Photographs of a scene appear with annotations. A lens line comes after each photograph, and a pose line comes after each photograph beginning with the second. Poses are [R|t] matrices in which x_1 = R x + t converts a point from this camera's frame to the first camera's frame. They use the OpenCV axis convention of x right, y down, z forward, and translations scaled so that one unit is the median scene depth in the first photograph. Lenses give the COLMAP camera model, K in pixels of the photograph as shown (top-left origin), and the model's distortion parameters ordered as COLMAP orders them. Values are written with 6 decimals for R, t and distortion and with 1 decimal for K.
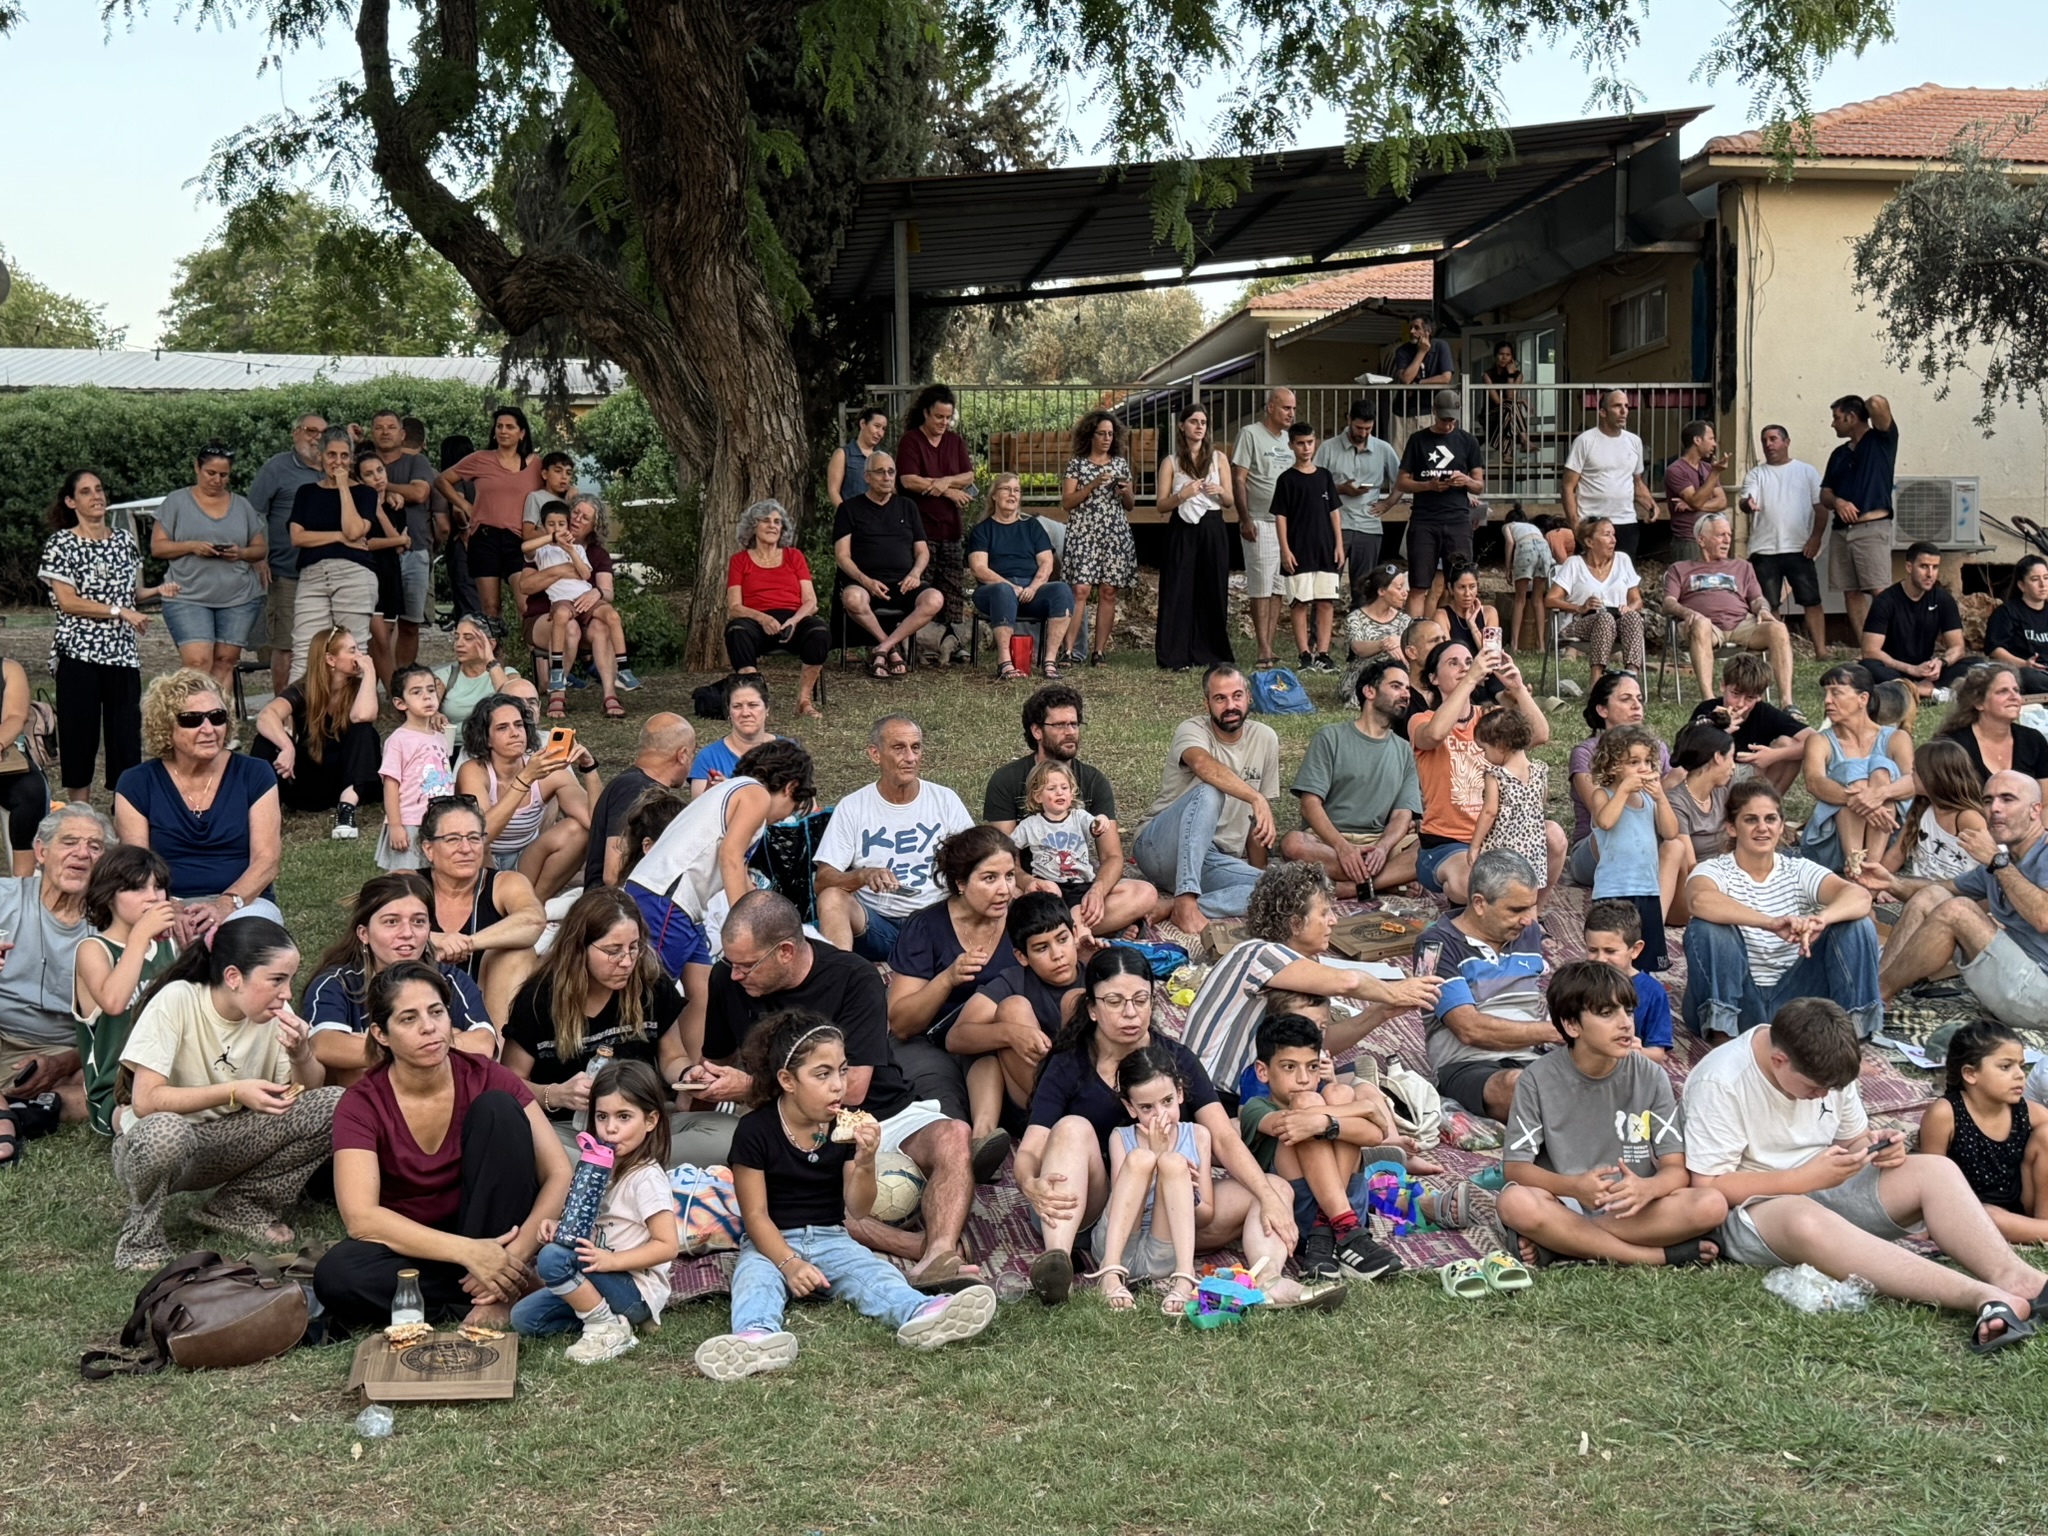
lens RADIAL K [[2614.1, 0, 1069.9], [0, 2614.1, 778.0], [0, 0, 1]] dist [0.126417, -0.048789]
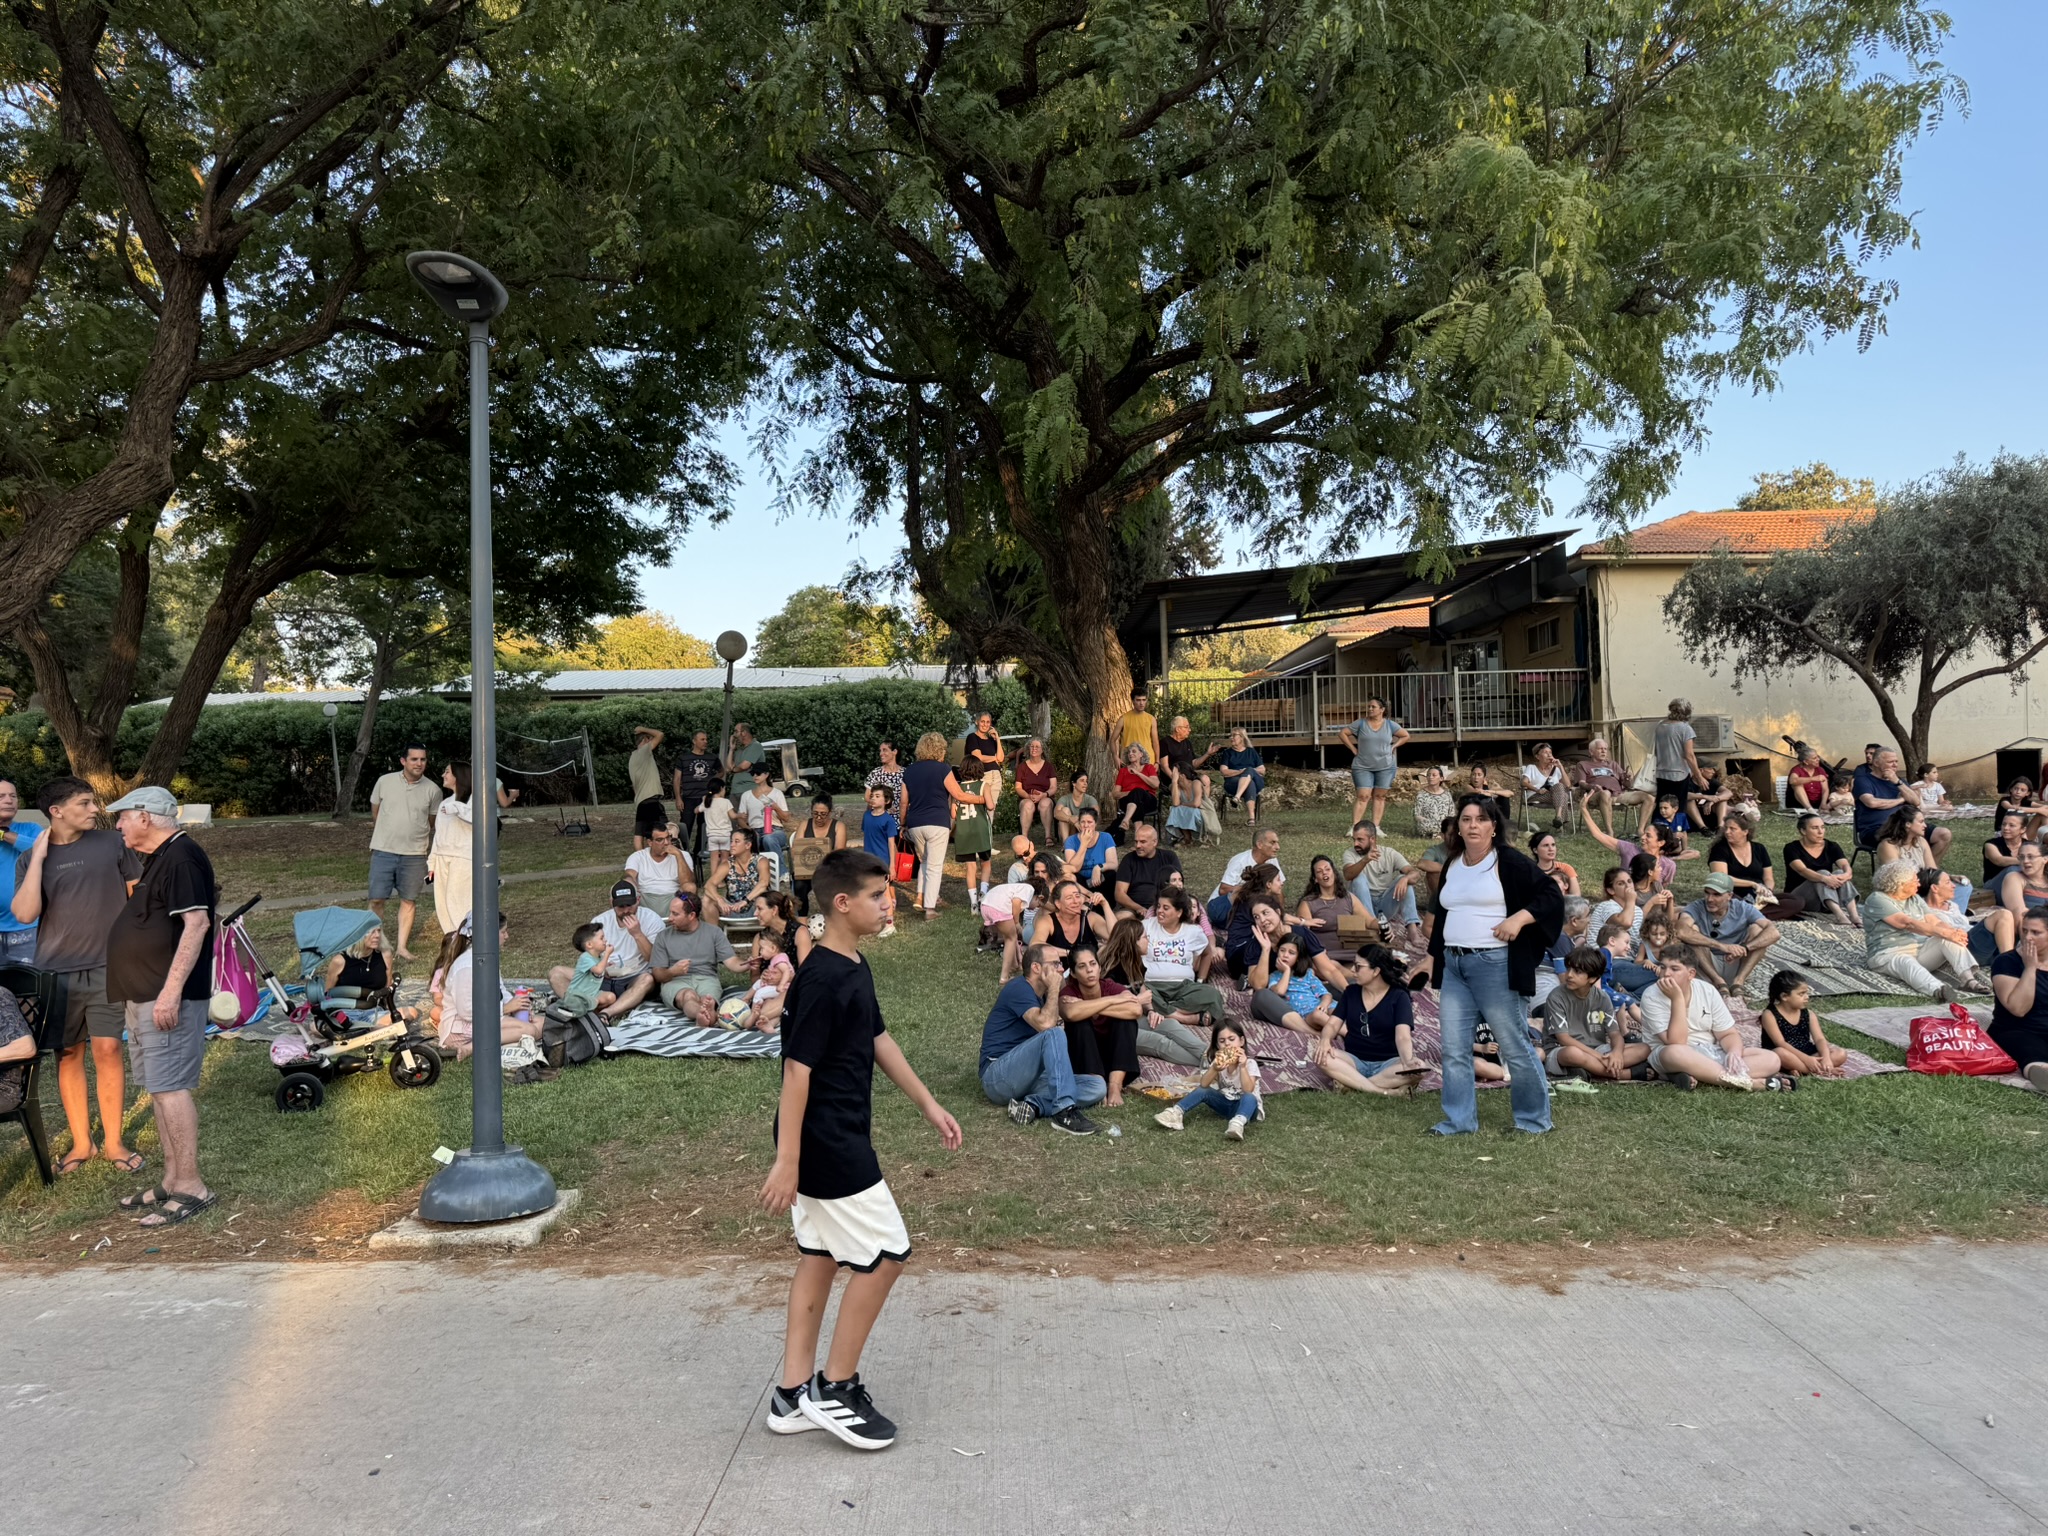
lens RADIAL K [[1457.1, 0, 1024.0], [0, 1457.1, 768.0], [0, 0, 1]] dist [0.103938, -0.154250]
pose [[0.994352, -0.018077, -0.104586, -0.059905], [0.009900, 0.996890, -0.078178, 0.003926], [0.105674, 0.076701, 0.991438, -0.119656]]
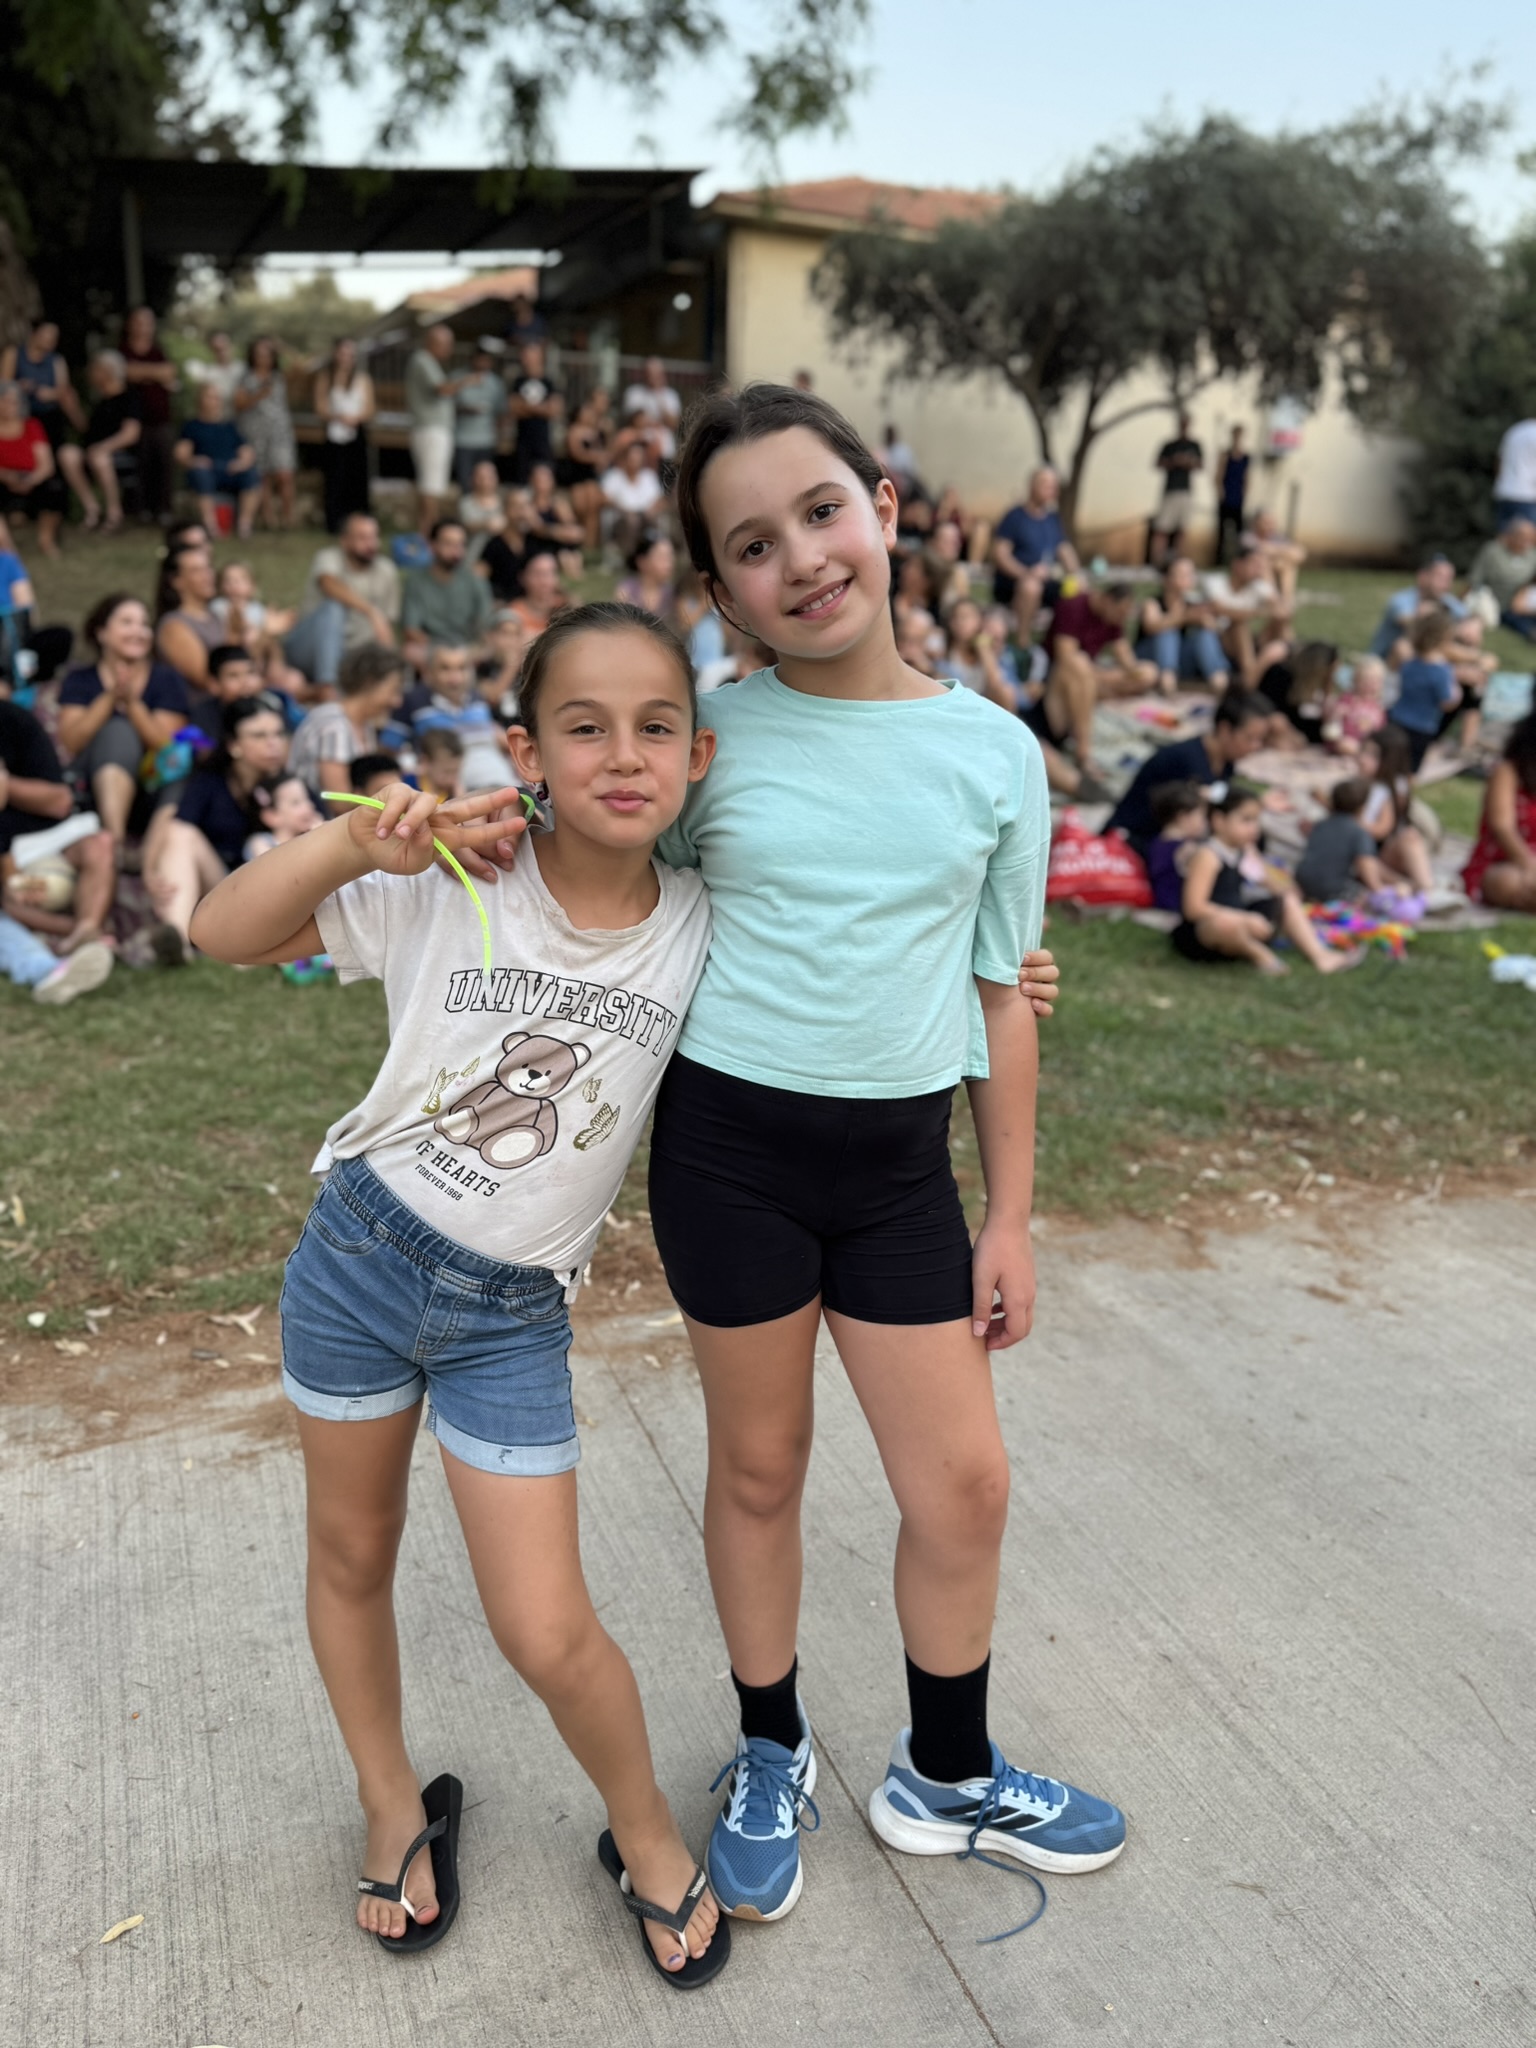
lens RADIAL K [[1603.9, 0, 768.0], [0, 1603.9, 1024.0], [0, 0, 1]] dist [0.001178, 0.003238]
pose [[0.964552, -0.030805, 0.262089, 0.024989], [-0.027594, 0.975946, 0.216260, 0.018175], [-0.262446, -0.215826, 0.940500, 0.066250]]
